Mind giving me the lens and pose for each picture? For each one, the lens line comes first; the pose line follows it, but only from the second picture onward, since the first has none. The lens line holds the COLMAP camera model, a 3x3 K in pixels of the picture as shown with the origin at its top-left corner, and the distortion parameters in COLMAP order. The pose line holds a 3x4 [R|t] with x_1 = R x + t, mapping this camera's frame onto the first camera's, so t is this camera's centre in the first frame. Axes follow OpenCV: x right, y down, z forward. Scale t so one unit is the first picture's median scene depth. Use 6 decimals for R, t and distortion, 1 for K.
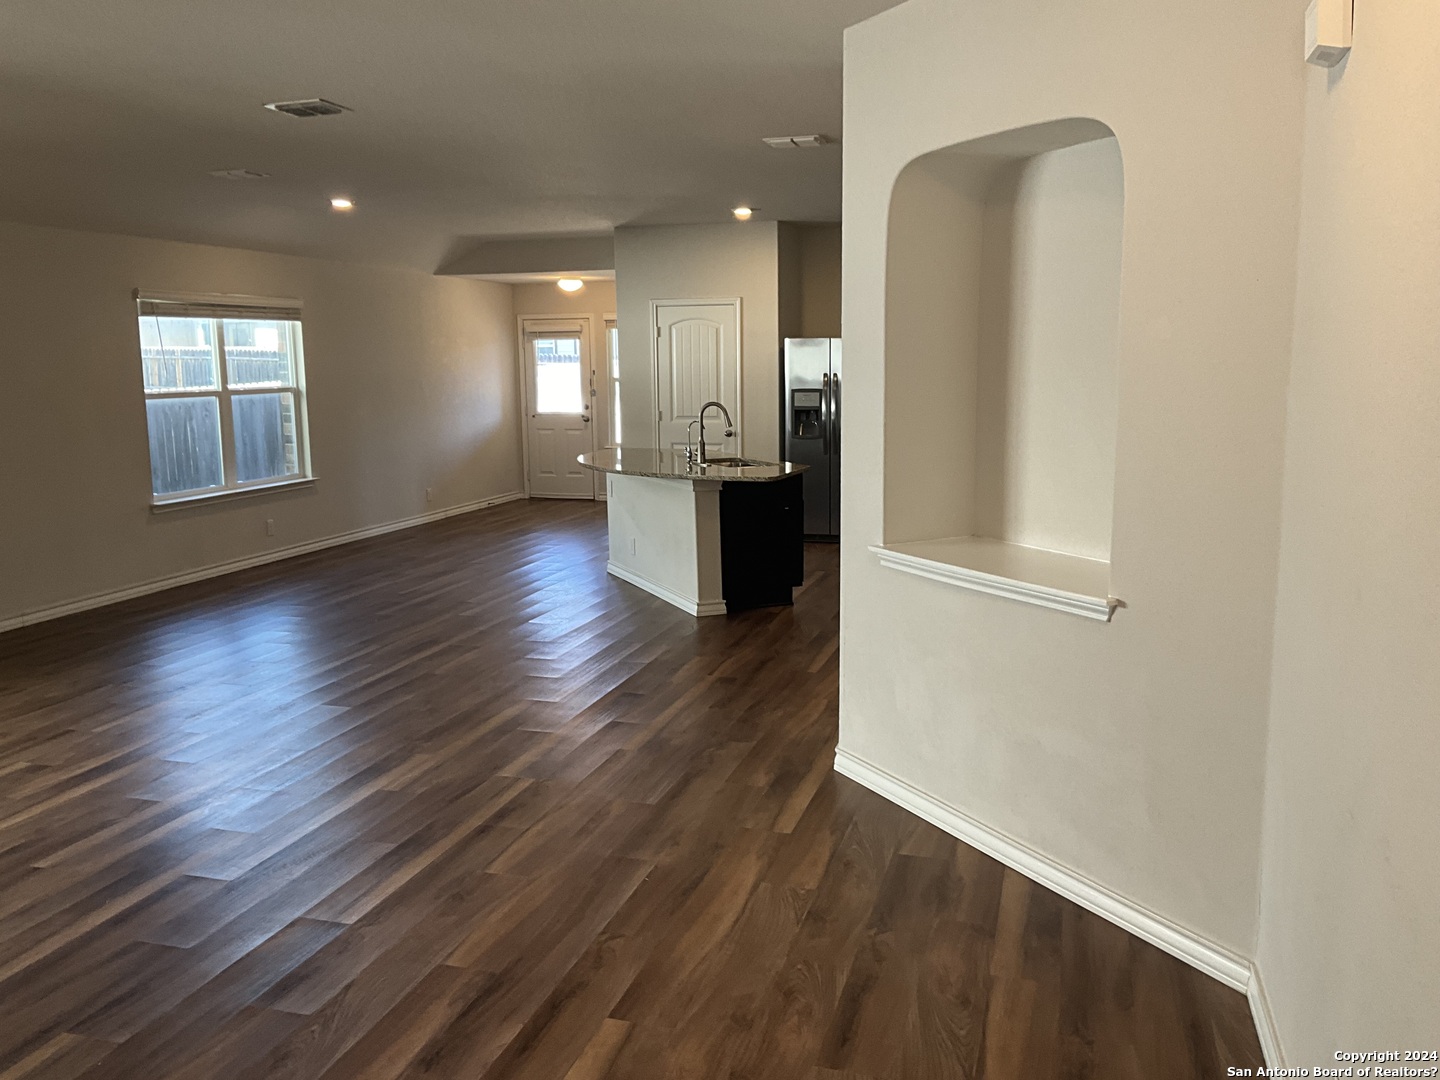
lens RADIAL K [[1187.9, 0, 706.0], [0, 1187.9, 535.1], [0, 0, 1]] dist [0.067513, -0.121589]
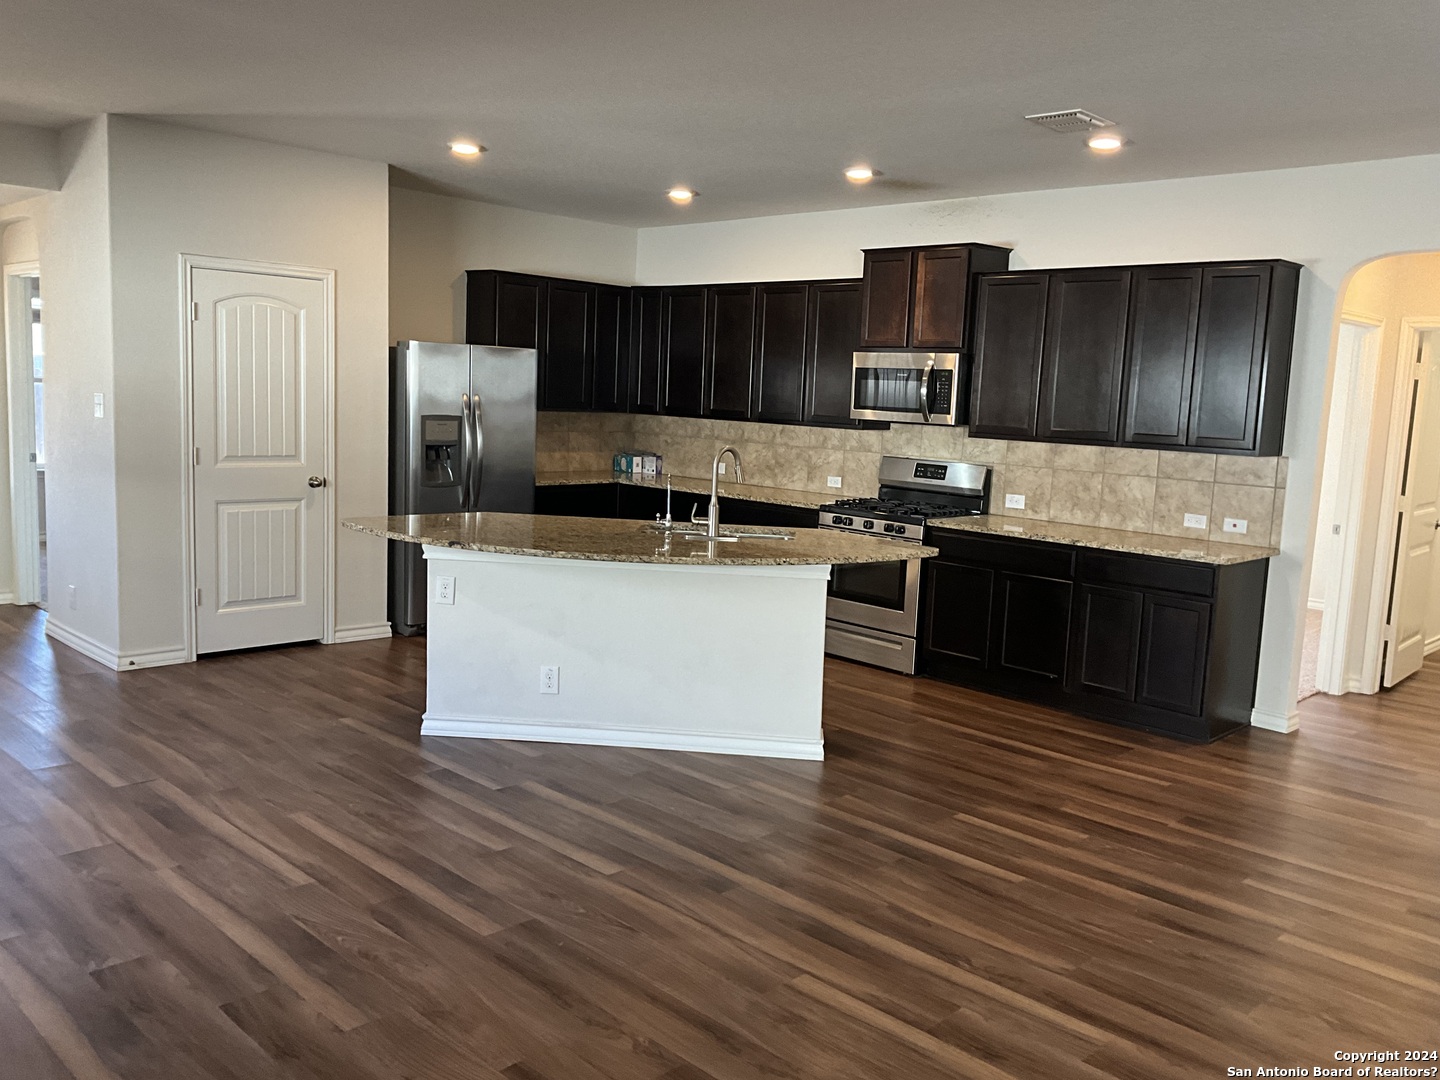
lens RADIAL K [[1187.9, 0, 717.4], [0, 1187.9, 538.4], [0, 0, 1]] dist [0.067513, -0.121589]
pose [[0.462516, -0.082092, 0.882802, -0.455434], [0.082784, 0.995353, 0.049186, -0.070380], [-0.882737, 0.050333, 0.467163, 0.522723]]
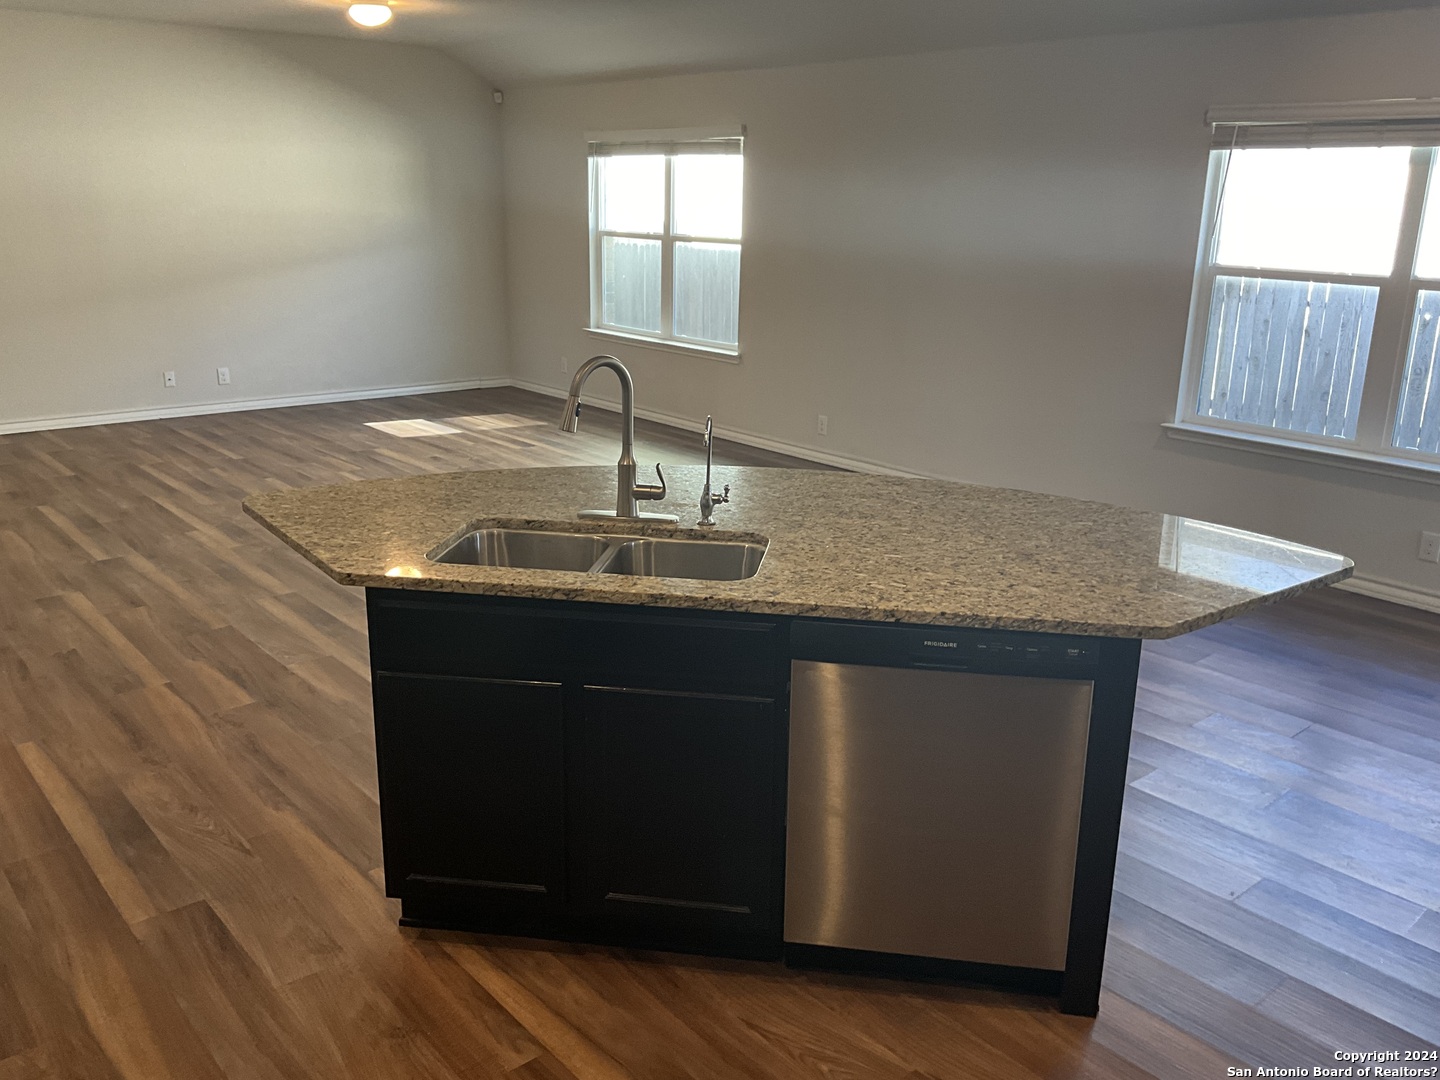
lens RADIAL K [[1187.9, 0, 716.7], [0, 1187.9, 536.1], [0, 0, 1]] dist [0.067513, -0.121589]
pose [[-0.535356, 0.236964, -0.810705, 0.220666], [-0.135337, 0.923370, 0.359266, -0.149086], [0.833713, 0.302054, -0.462261, 0.919257]]
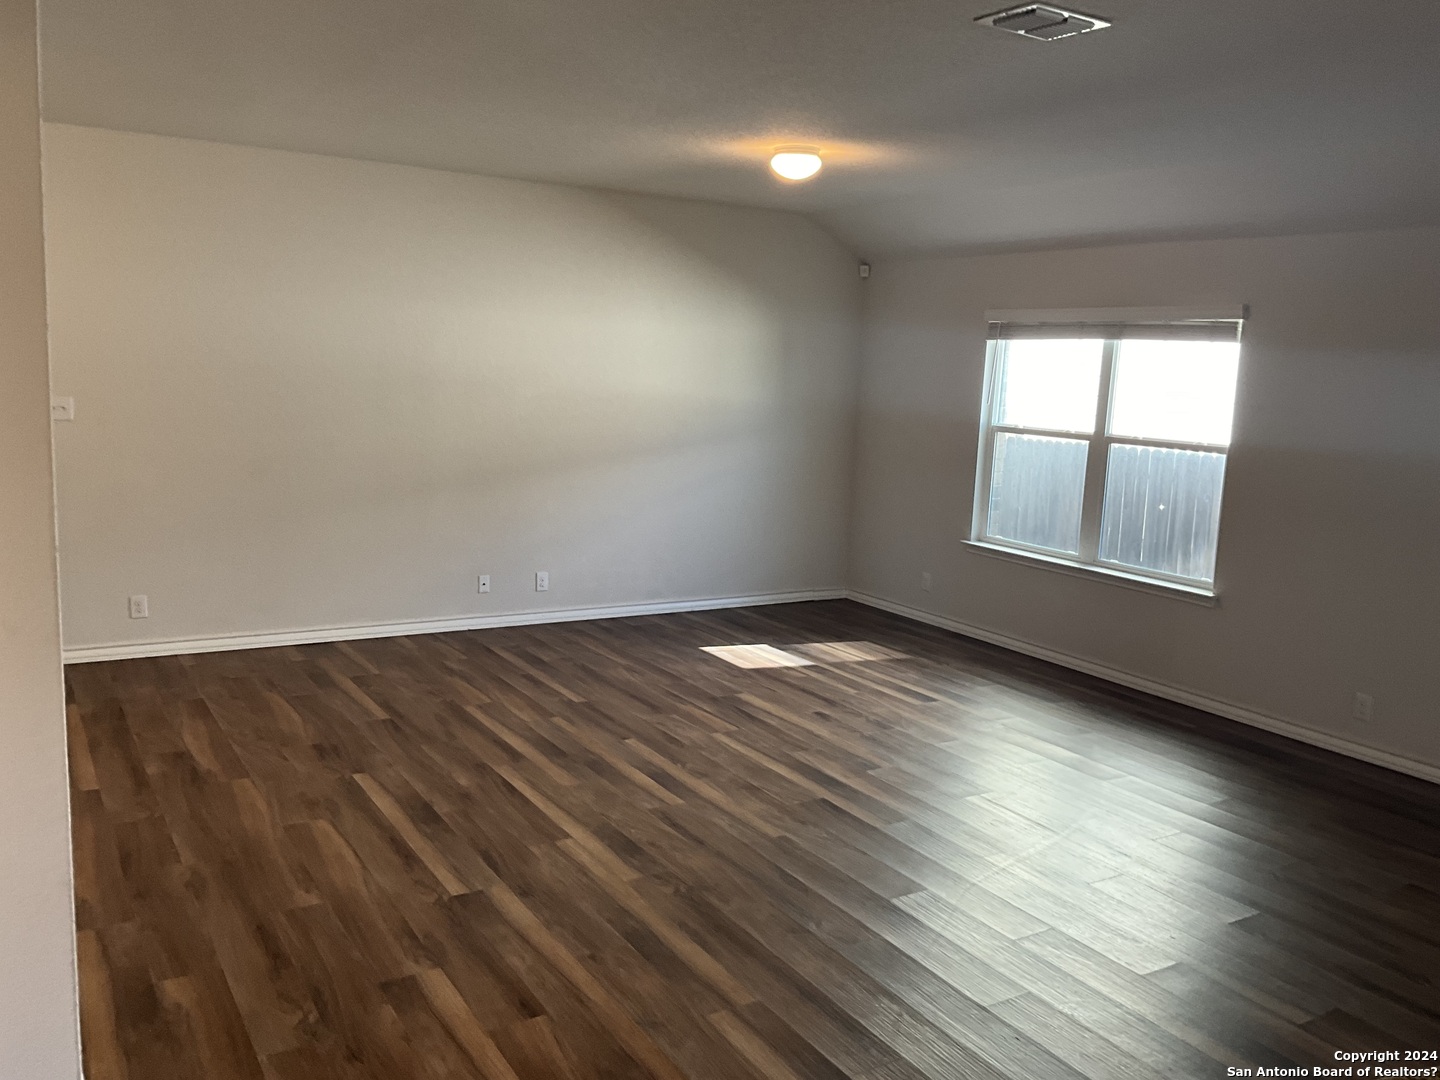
lens RADIAL K [[1187.9, 0, 717.4], [0, 1187.9, 511.7], [0, 0, 1]] dist [0.067513, -0.121589]
pose [[-0.659765, 0.078198, -0.747393, 0.148912], [-0.145960, 0.962295, 0.229529, -0.118964], [0.737161, 0.260524, -0.623475, 0.703314]]
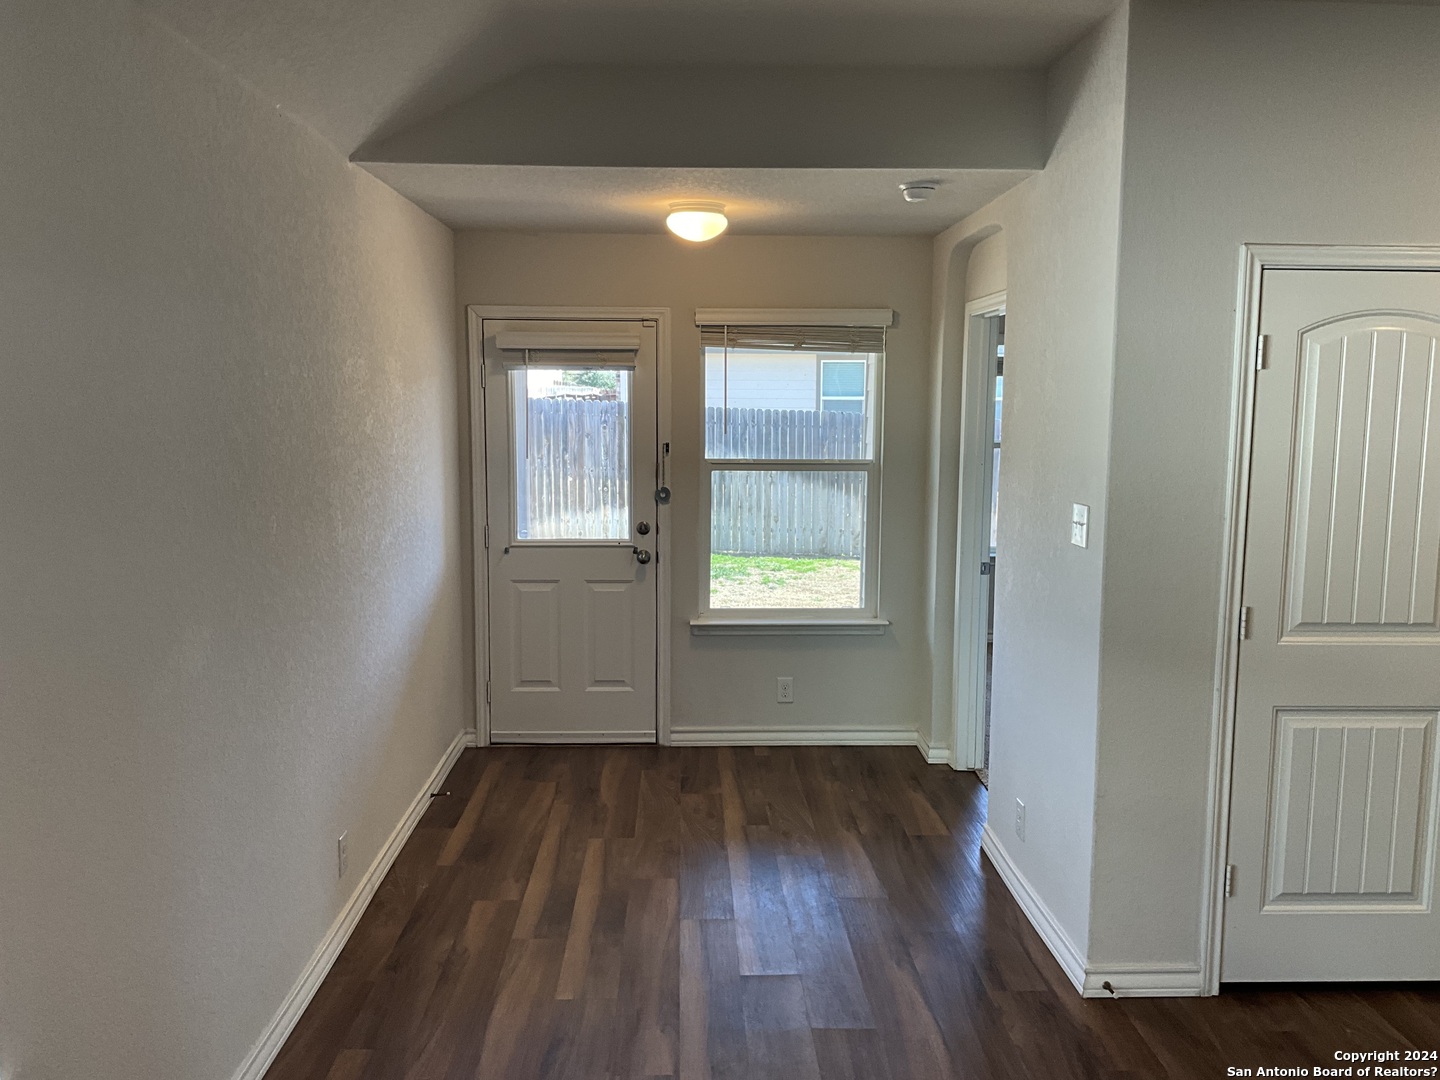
lens RADIAL K [[1187.9, 0, 715.9], [0, 1187.9, 536.5], [0, 0, 1]] dist [0.067513, -0.121589]
pose [[0.946506, -0.022483, 0.321902, -0.277476], [0.031186, 0.999274, -0.021904, -0.124297], [-0.321176, 0.030771, 0.946520, 0.775440]]
